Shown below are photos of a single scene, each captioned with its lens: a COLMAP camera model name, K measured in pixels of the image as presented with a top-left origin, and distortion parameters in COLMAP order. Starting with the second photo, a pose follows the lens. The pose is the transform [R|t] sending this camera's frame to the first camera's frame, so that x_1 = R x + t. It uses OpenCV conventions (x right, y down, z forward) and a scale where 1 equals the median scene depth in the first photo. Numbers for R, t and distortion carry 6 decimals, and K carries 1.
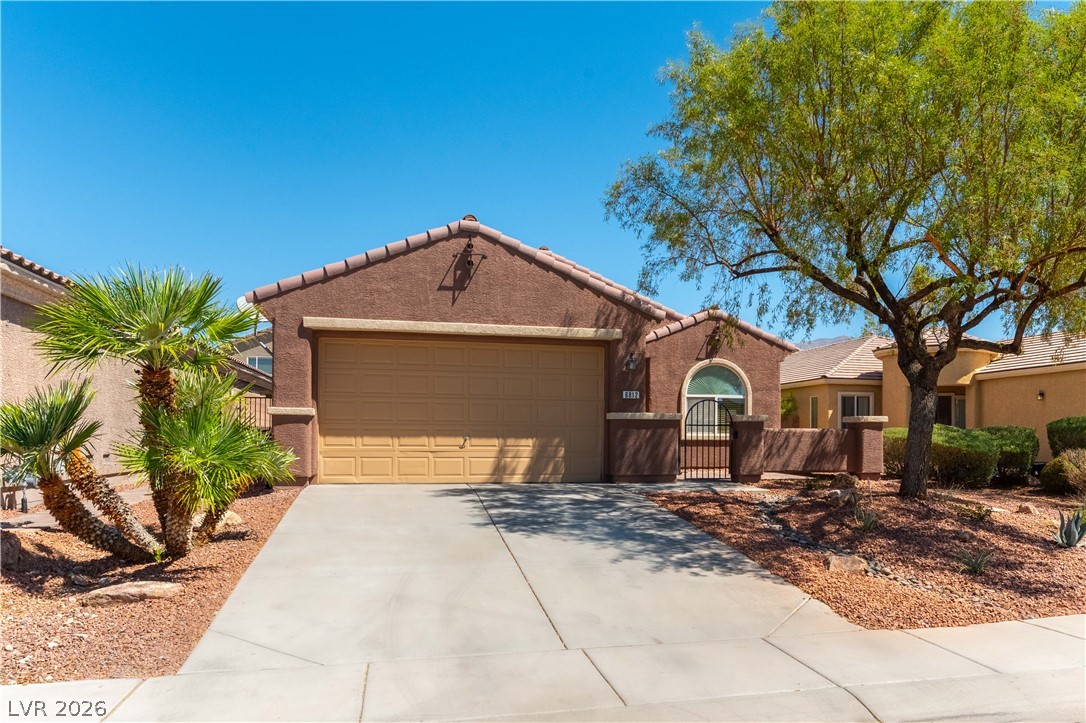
lens RADIAL K [[782.6, 0, 559.1], [0, 782.6, 426.5], [0, 0, 1]] dist [0.006485, -0.001682]
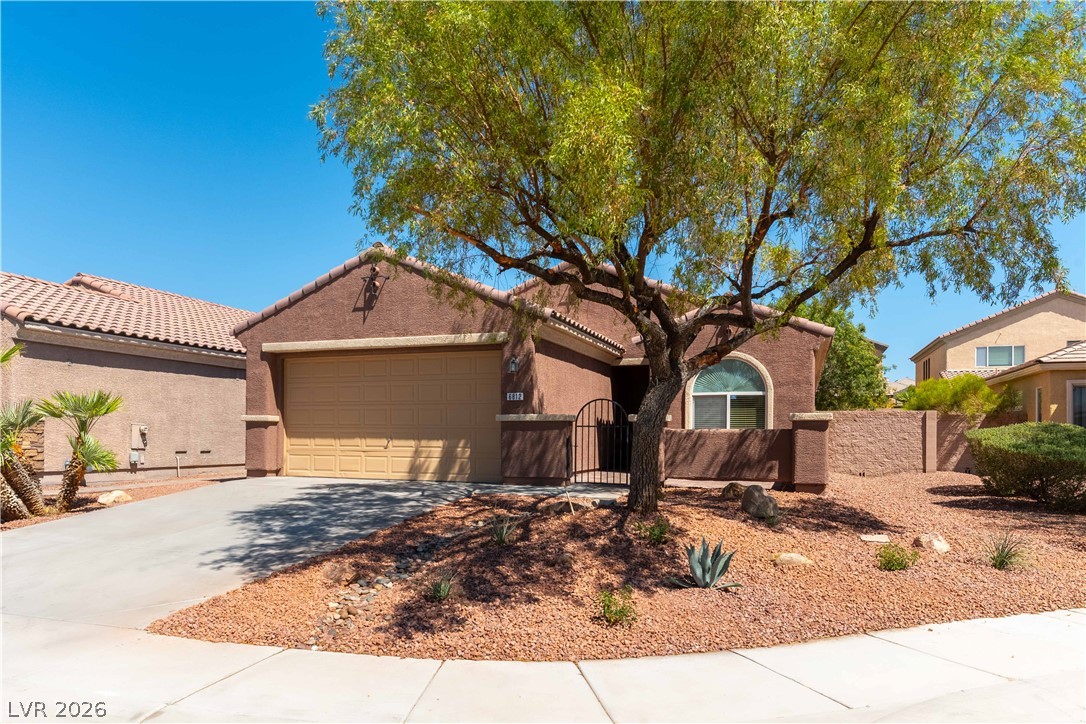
lens RADIAL K [[723.9, 0, 504.9], [0, 723.9, 424.0], [0, 0, 1]] dist [0.001873, 0.000866]
pose [[0.831488, -0.010786, -0.555438, 0.599324], [0.006191, 0.999929, -0.010150, 0.003865], [0.555508, 0.005001, 0.831496, 0.227158]]
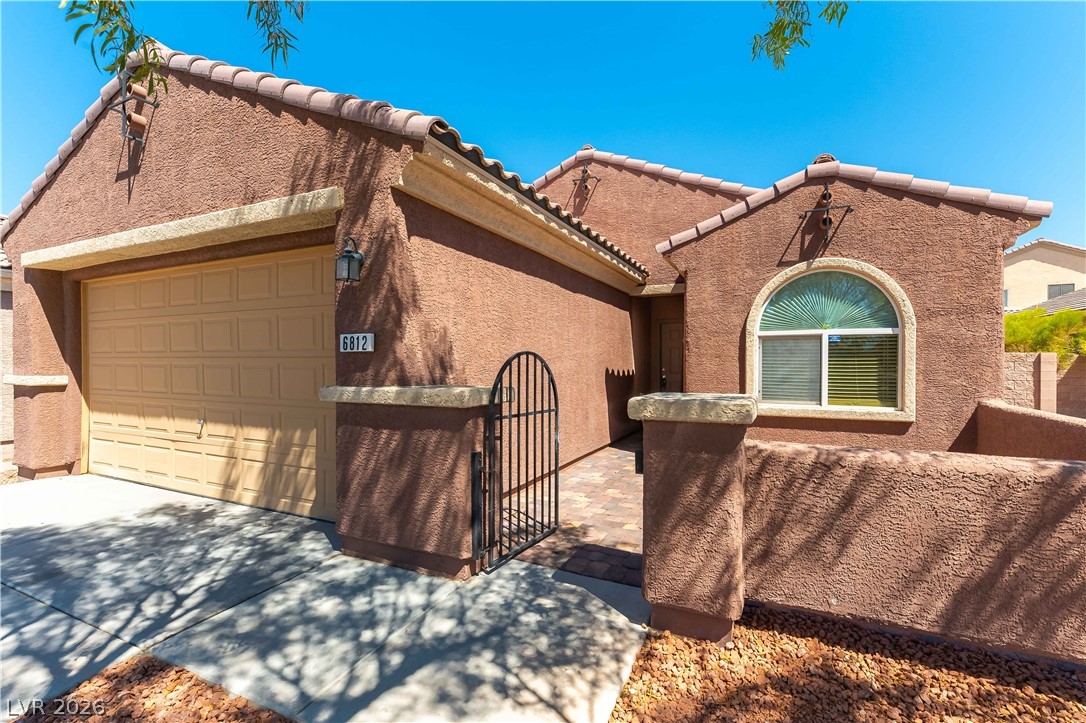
lens RADIAL K [[460.9, 0, 567.1], [0, 460.9, 362.8], [0, 0, 1]] dist [0.001225, -0.000194]
pose [[0.806449, -0.005879, -0.591275, 0.324864], [0.012774, 0.999890, 0.007481, -0.030822], [0.591166, -0.013586, 0.806435, 0.880199]]
